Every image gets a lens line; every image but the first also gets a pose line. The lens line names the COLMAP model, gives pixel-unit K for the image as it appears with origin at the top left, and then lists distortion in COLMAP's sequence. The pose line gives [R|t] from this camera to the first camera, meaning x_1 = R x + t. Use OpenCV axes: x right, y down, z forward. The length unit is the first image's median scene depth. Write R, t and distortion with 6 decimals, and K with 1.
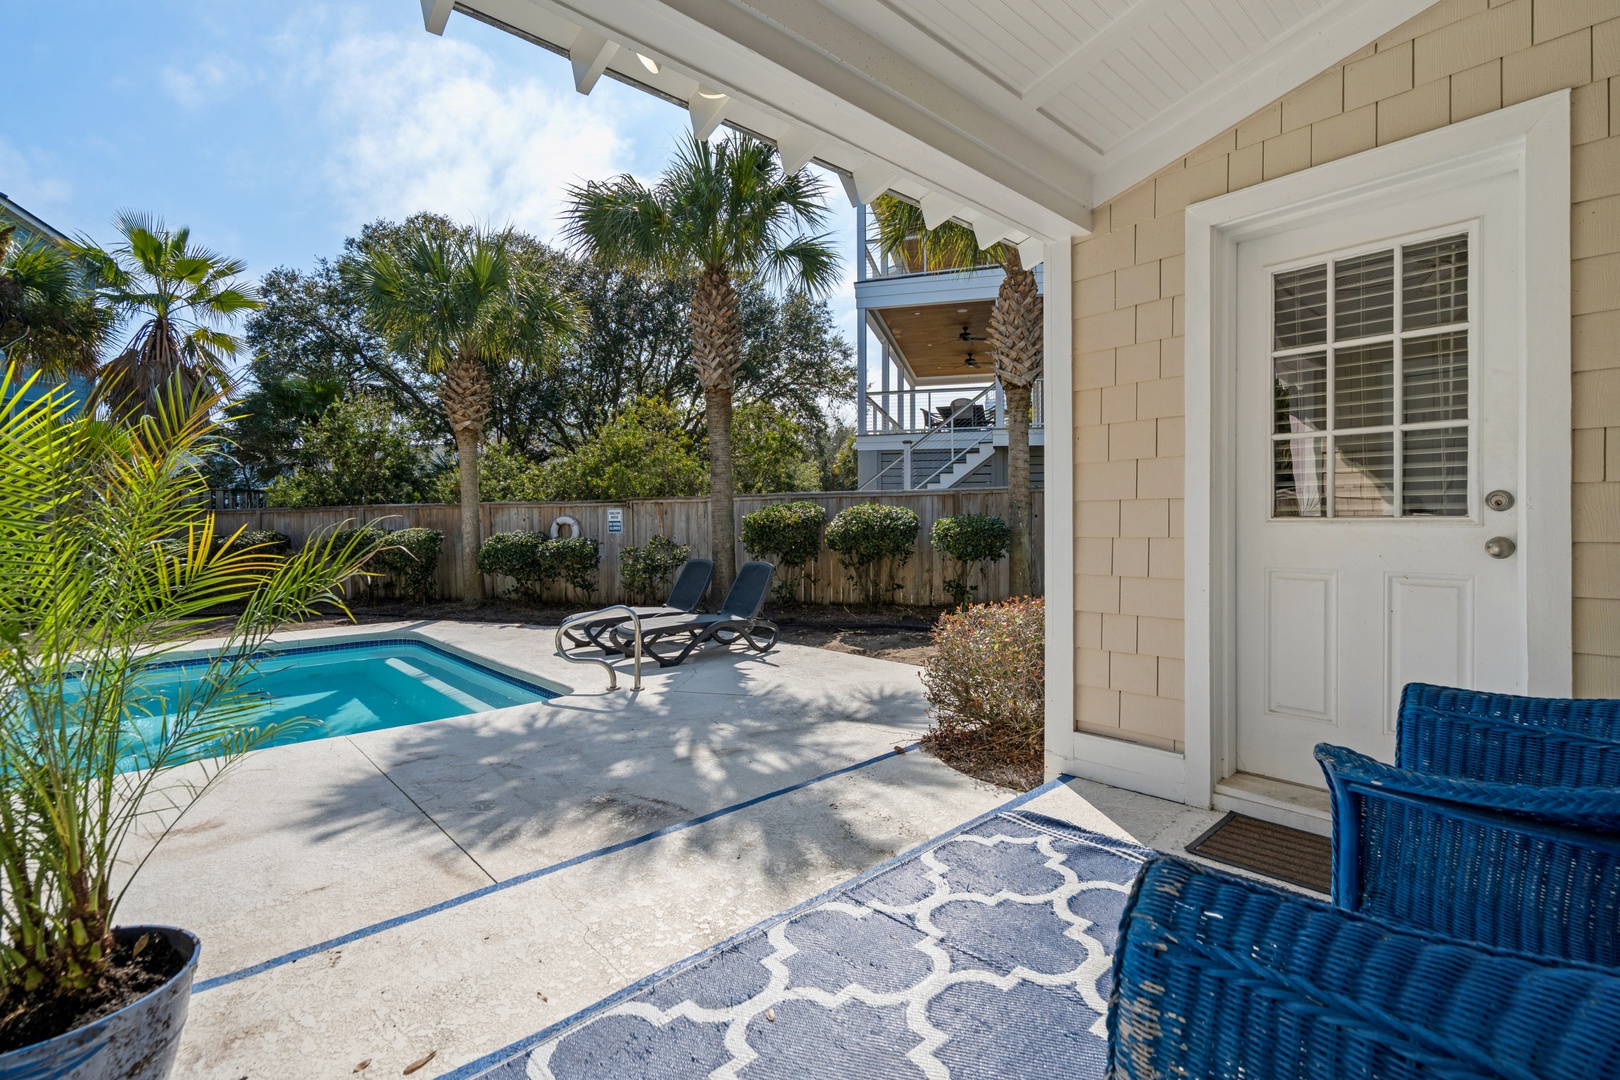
lens RADIAL K [[736.6, 0, 812.9], [0, 736.6, 529.8], [0, 0, 1]] dist [0.000945, 0.000051]
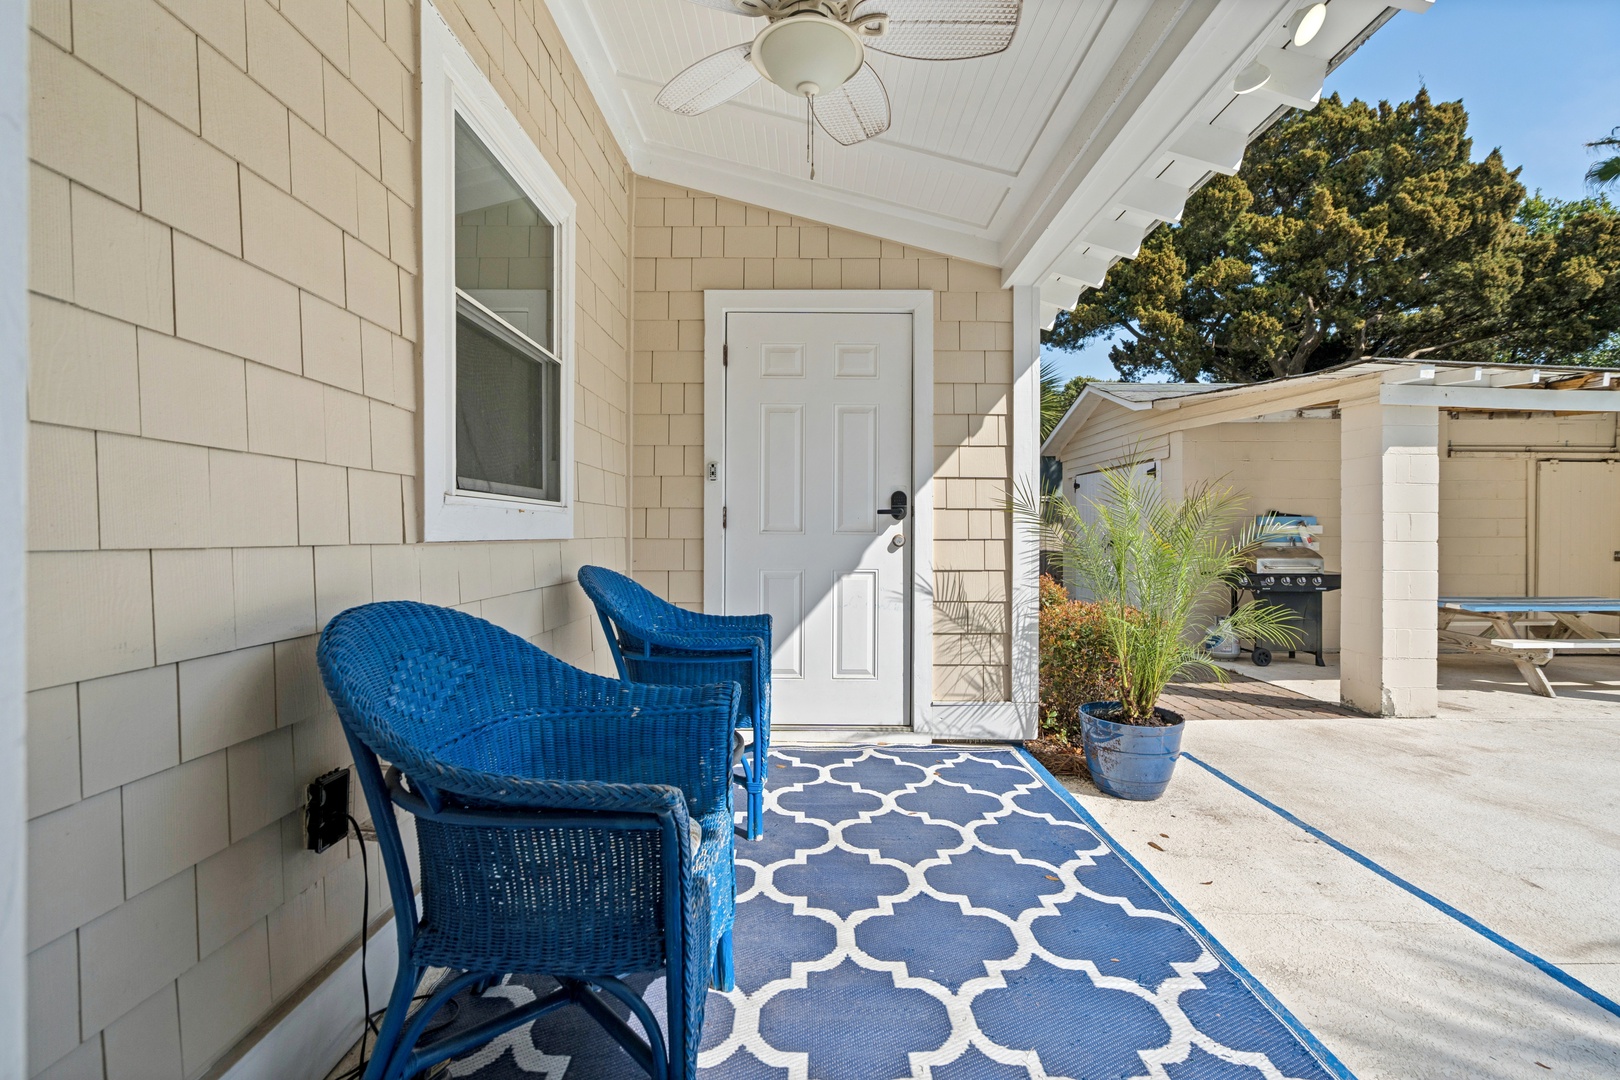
lens RADIAL K [[736.6, 0, 812.9], [0, 736.6, 529.8], [0, 0, 1]] dist [0.000945, 0.000051]
pose [[-0.676757, 0.001872, -0.736204, 0.584327], [-0.008502, 0.999910, 0.010359, -0.004723], [0.736157, 0.013270, -0.676680, 0.734365]]
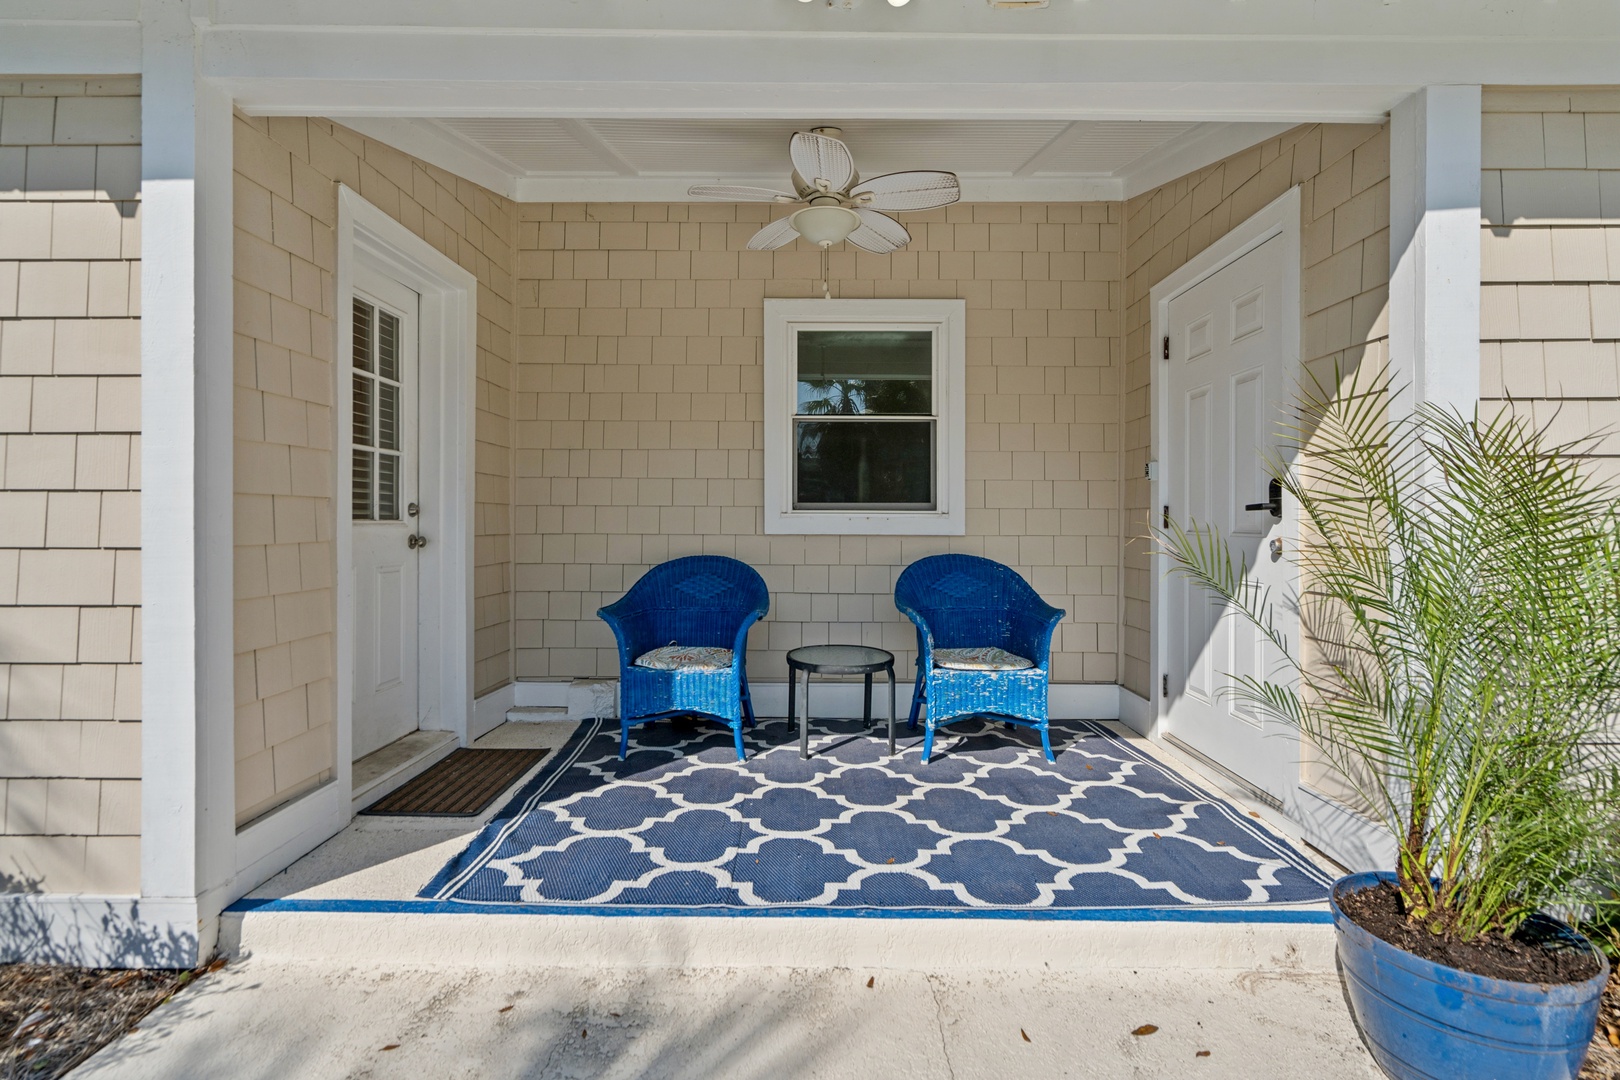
lens RADIAL K [[736.6, 0, 812.9], [0, 736.6, 529.8], [0, 0, 1]] dist [0.000945, 0.000051]
pose [[-0.729634, -0.004907, 0.683821, -0.432302], [0.006228, 0.999885, 0.013820, -0.010058], [-0.683810, 0.014342, -0.729519, 0.994831]]
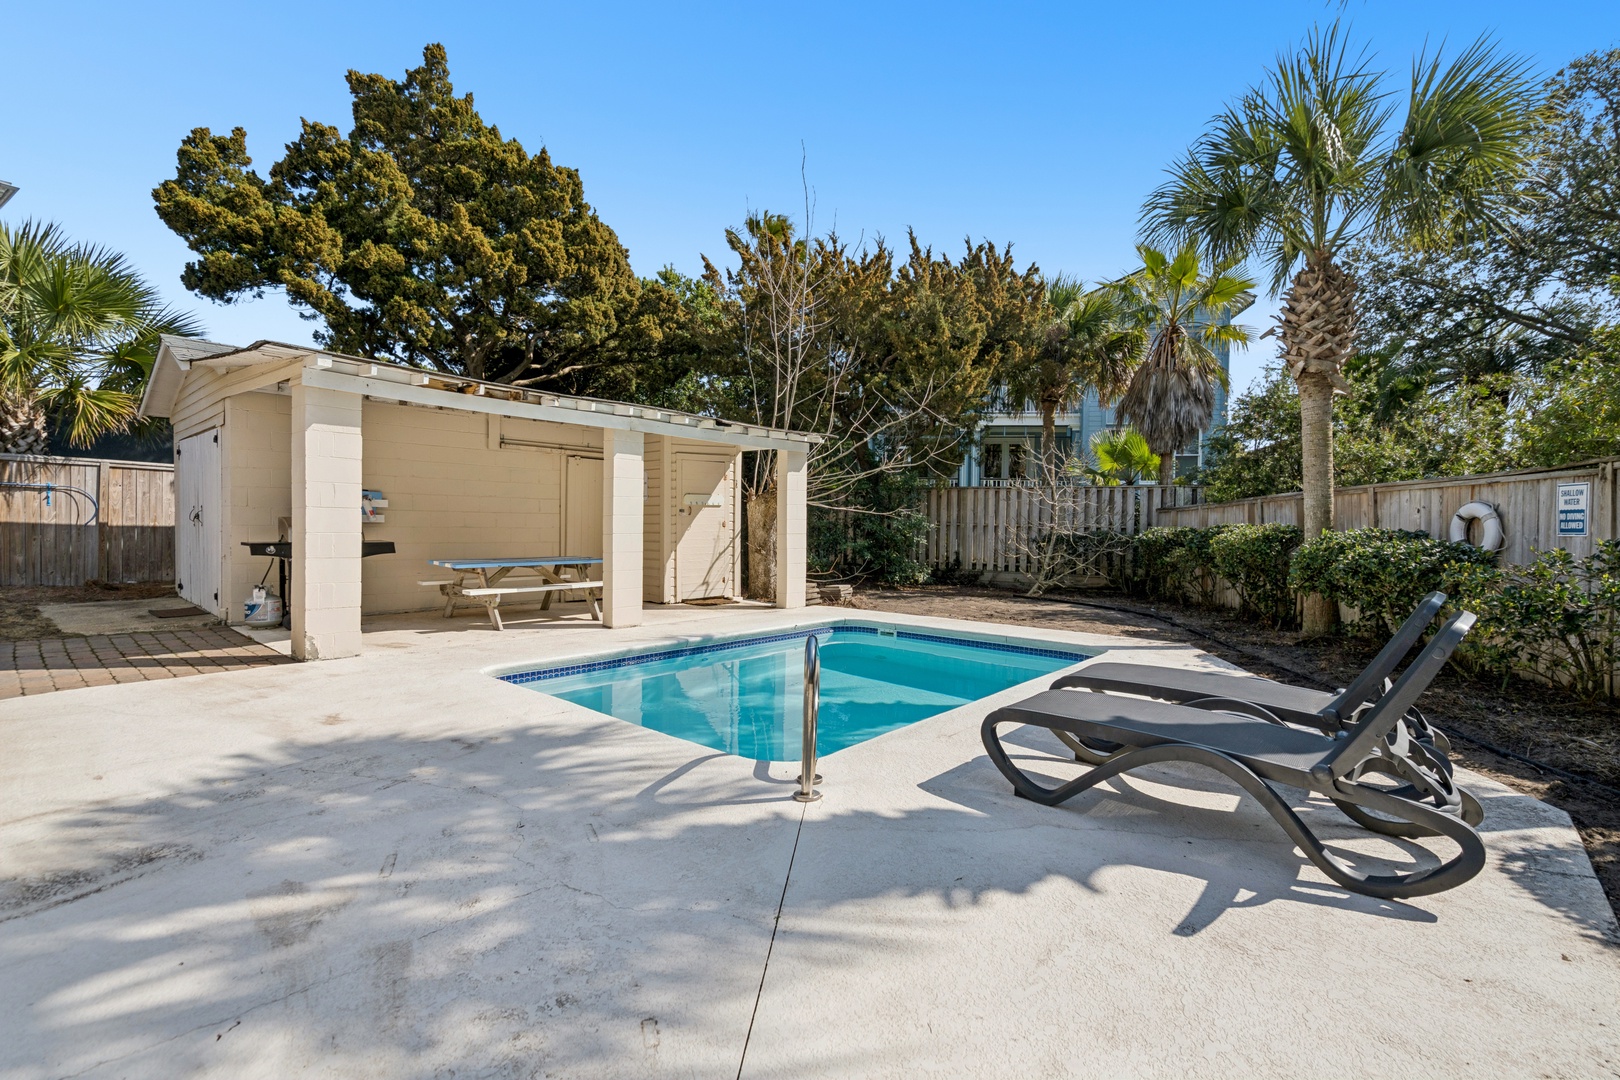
lens RADIAL K [[732.8, 0, 810.0], [0, 732.8, 540.0], [0, 0, 1]] dist [0.002036, 0.000016]
pose [[0.092706, 0.028193, -0.995294, 0.486475], [-0.026865, 0.999306, 0.025805, 0.026520], [0.995331, 0.024346, 0.093399, 1.590503]]
